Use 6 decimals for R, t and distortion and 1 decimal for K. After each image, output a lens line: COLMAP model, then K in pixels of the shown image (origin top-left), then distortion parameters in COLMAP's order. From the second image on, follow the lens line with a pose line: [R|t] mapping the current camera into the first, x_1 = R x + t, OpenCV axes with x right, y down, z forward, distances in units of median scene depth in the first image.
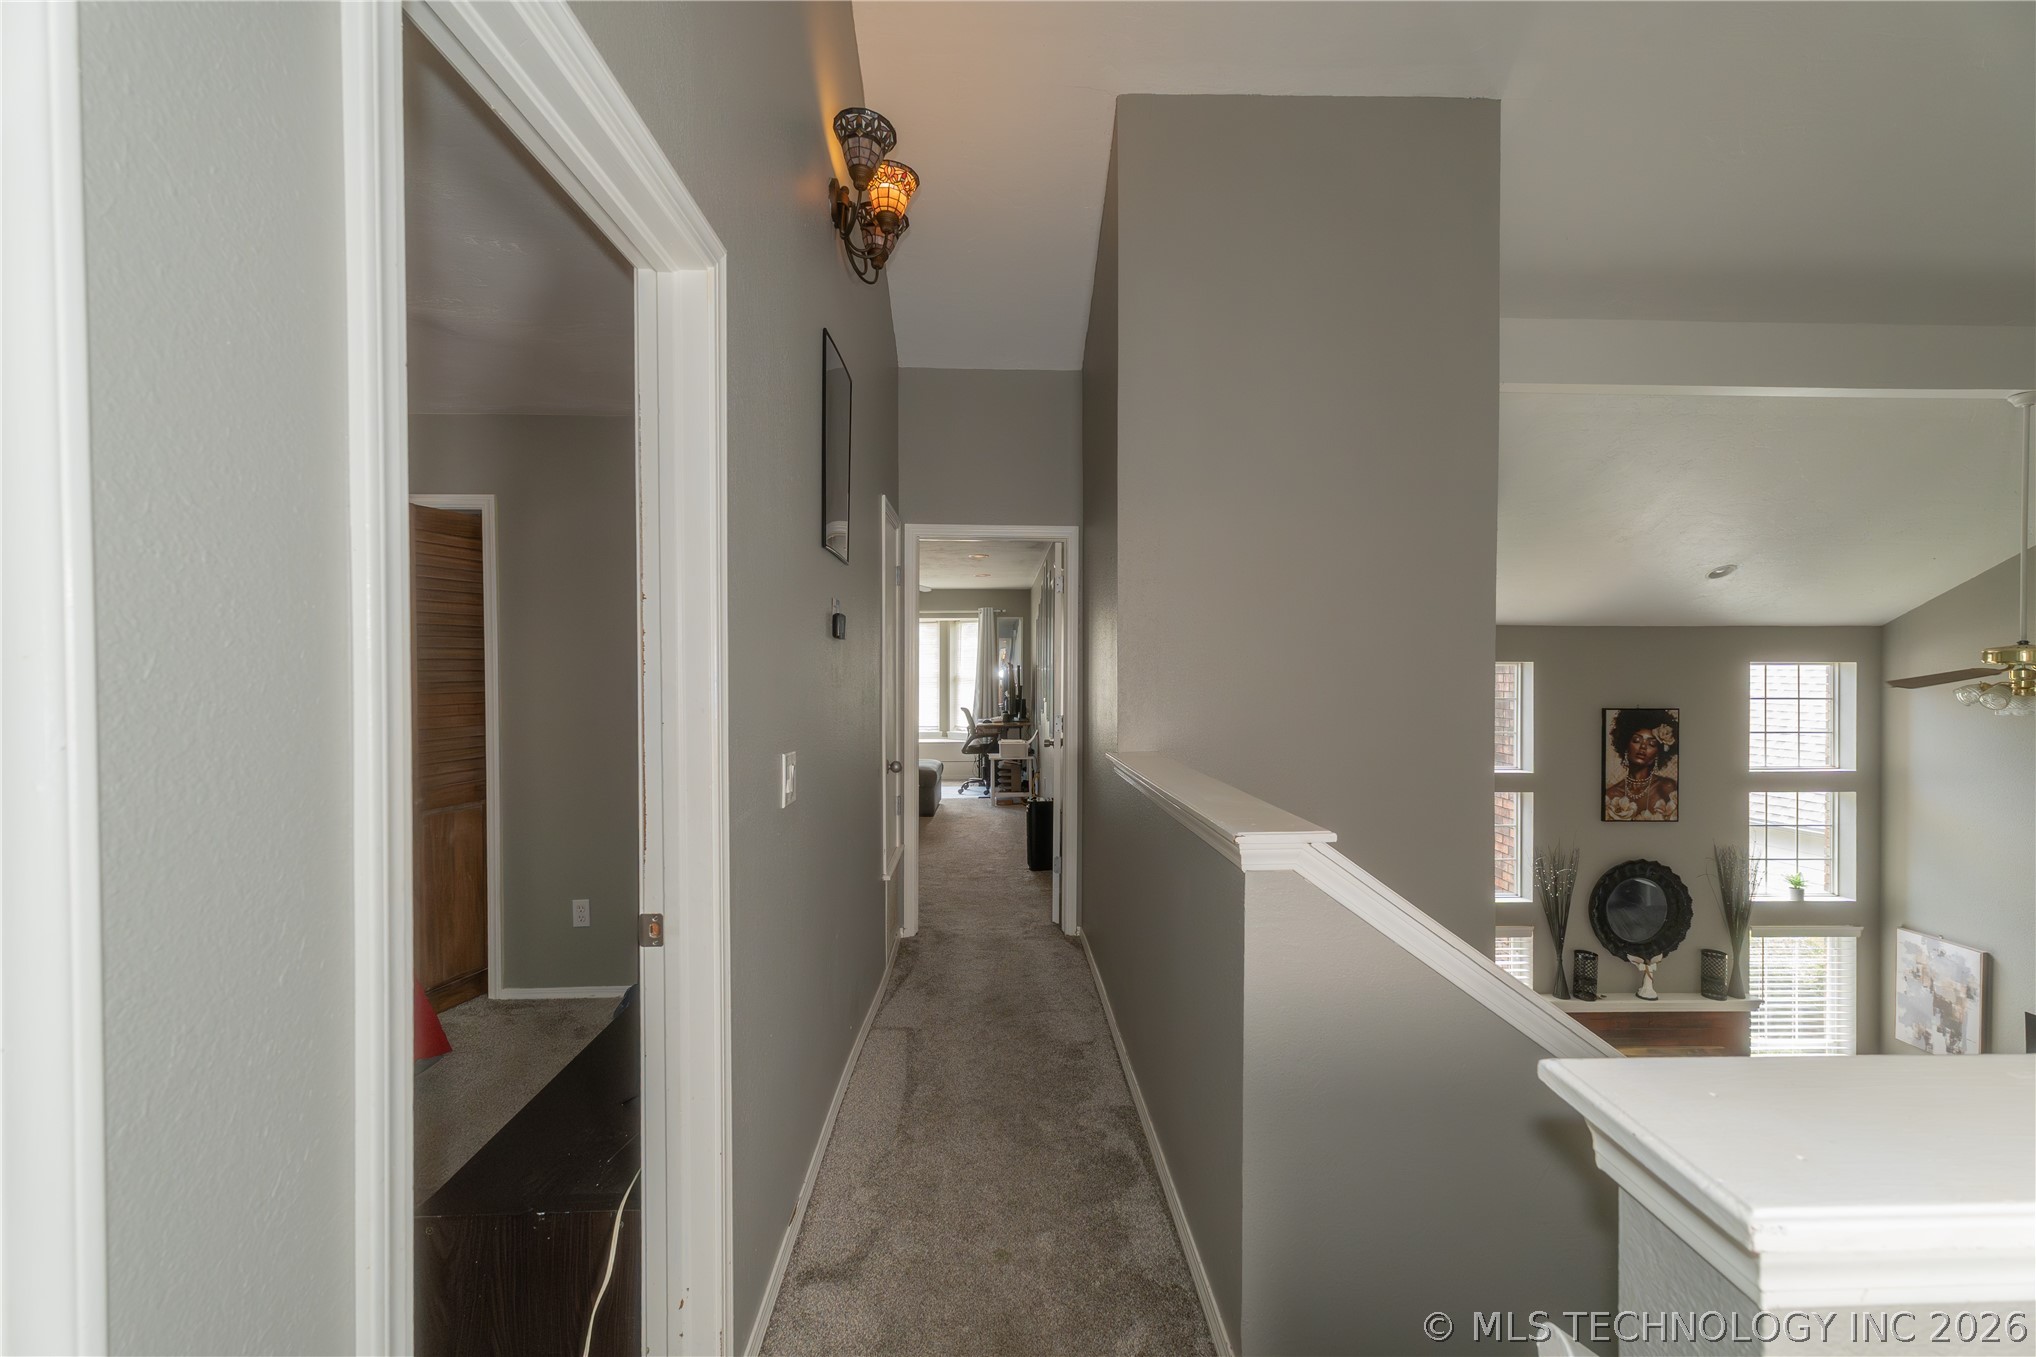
lens RADIAL K [[875.6, 0, 988.3], [0, 875.6, 668.6], [0, 0, 1]] dist [-0.000408, -0.000369]
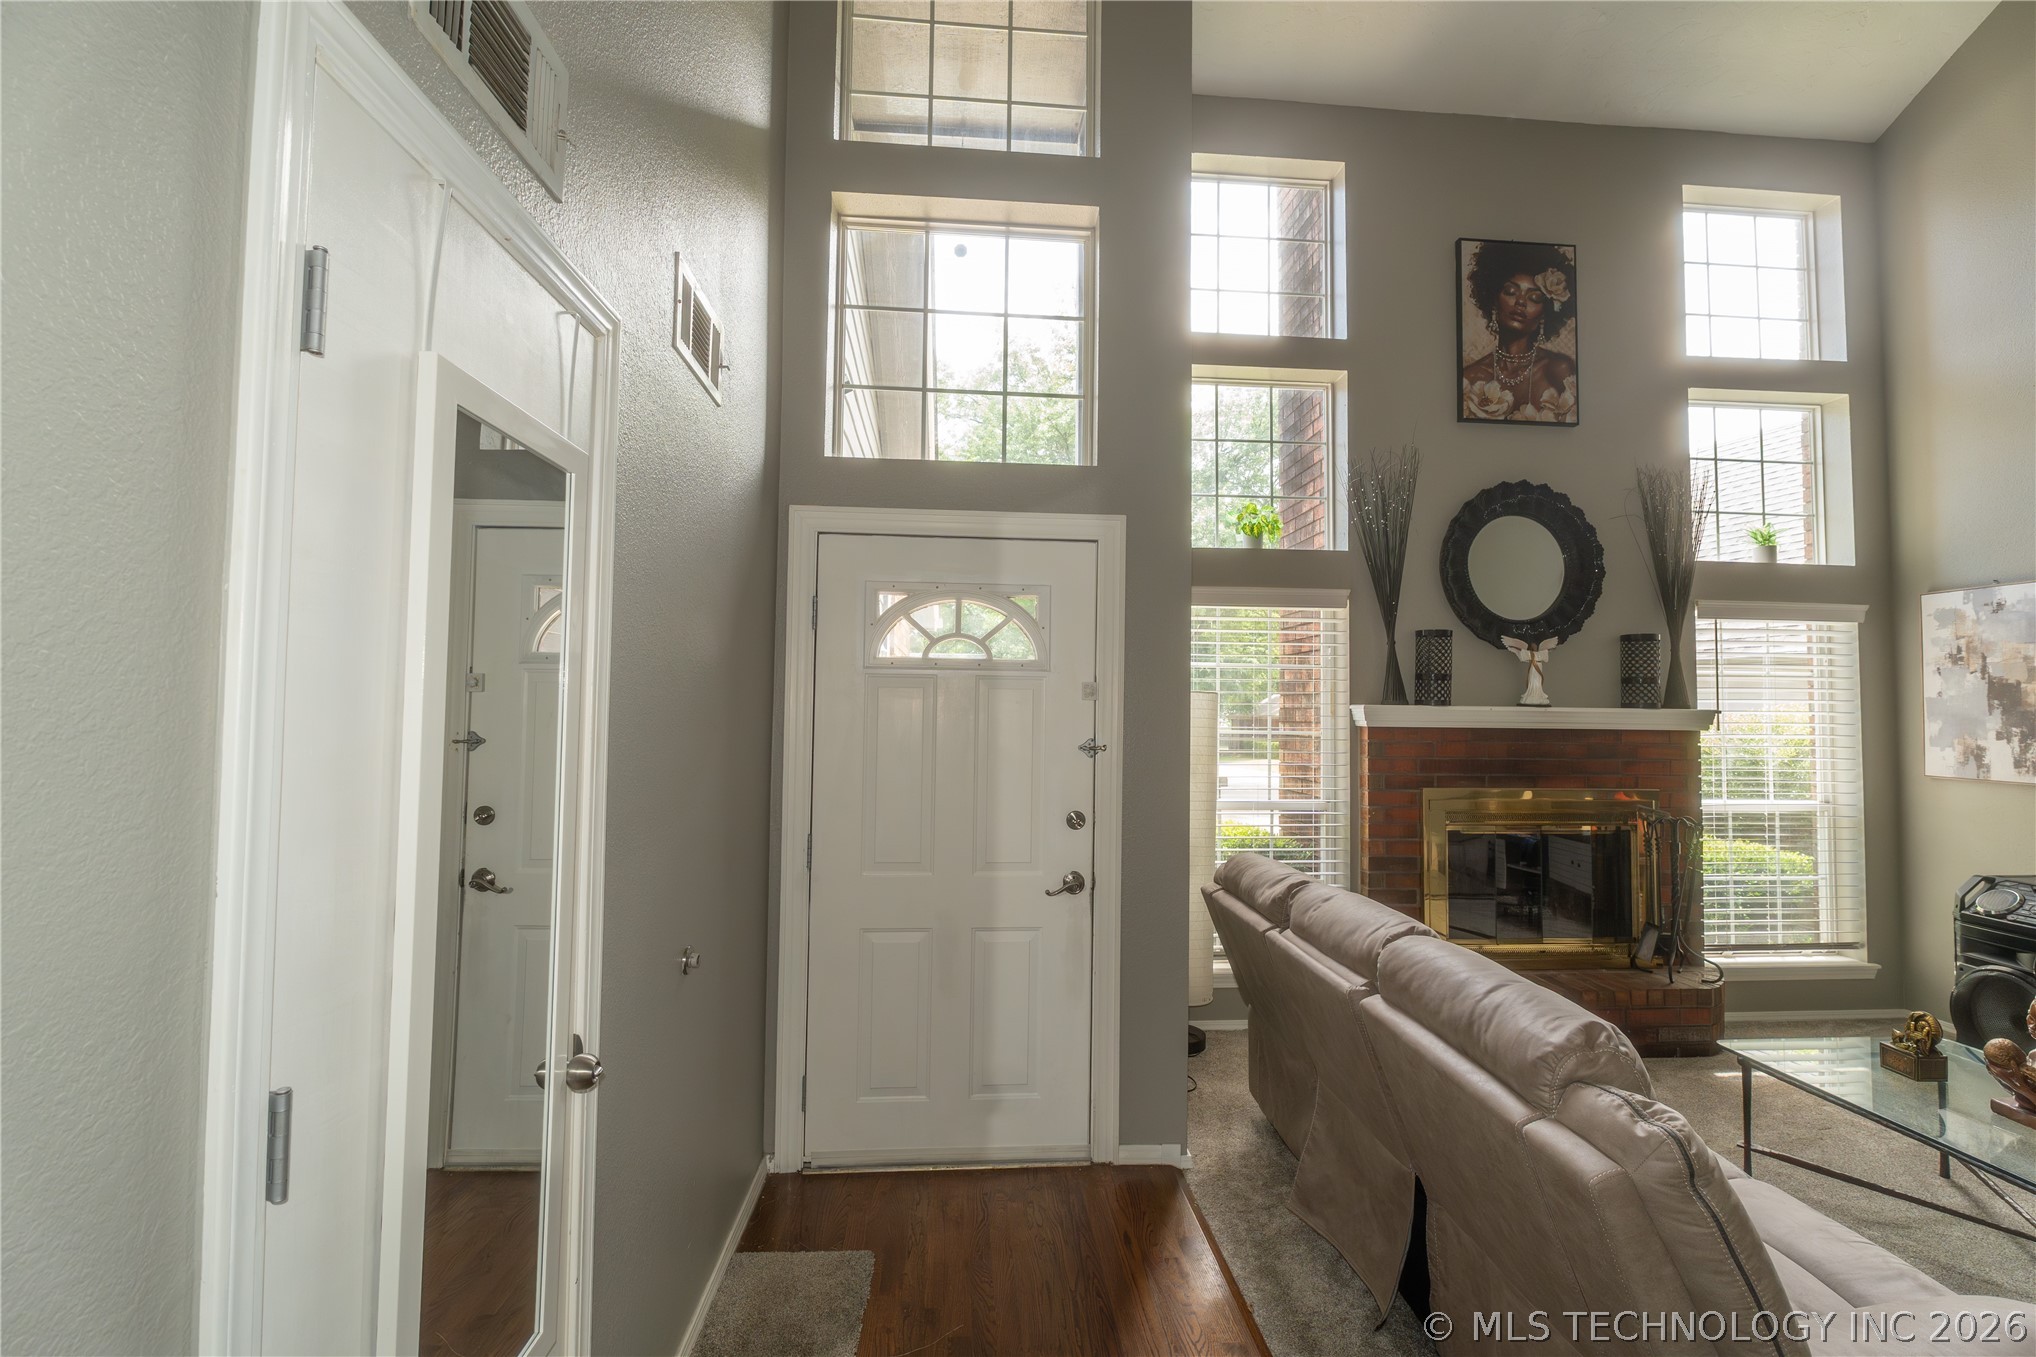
lens RADIAL K [[875.6, 0, 1028.4], [0, 875.6, 678.8], [0, 0, 1]] dist [-0.000408, -0.000369]
pose [[0.998218, 0.011211, 0.058602, 0.368664], [-0.008378, 0.998795, -0.048364, 0.386951], [-0.059074, 0.047787, 0.997109, 0.418278]]
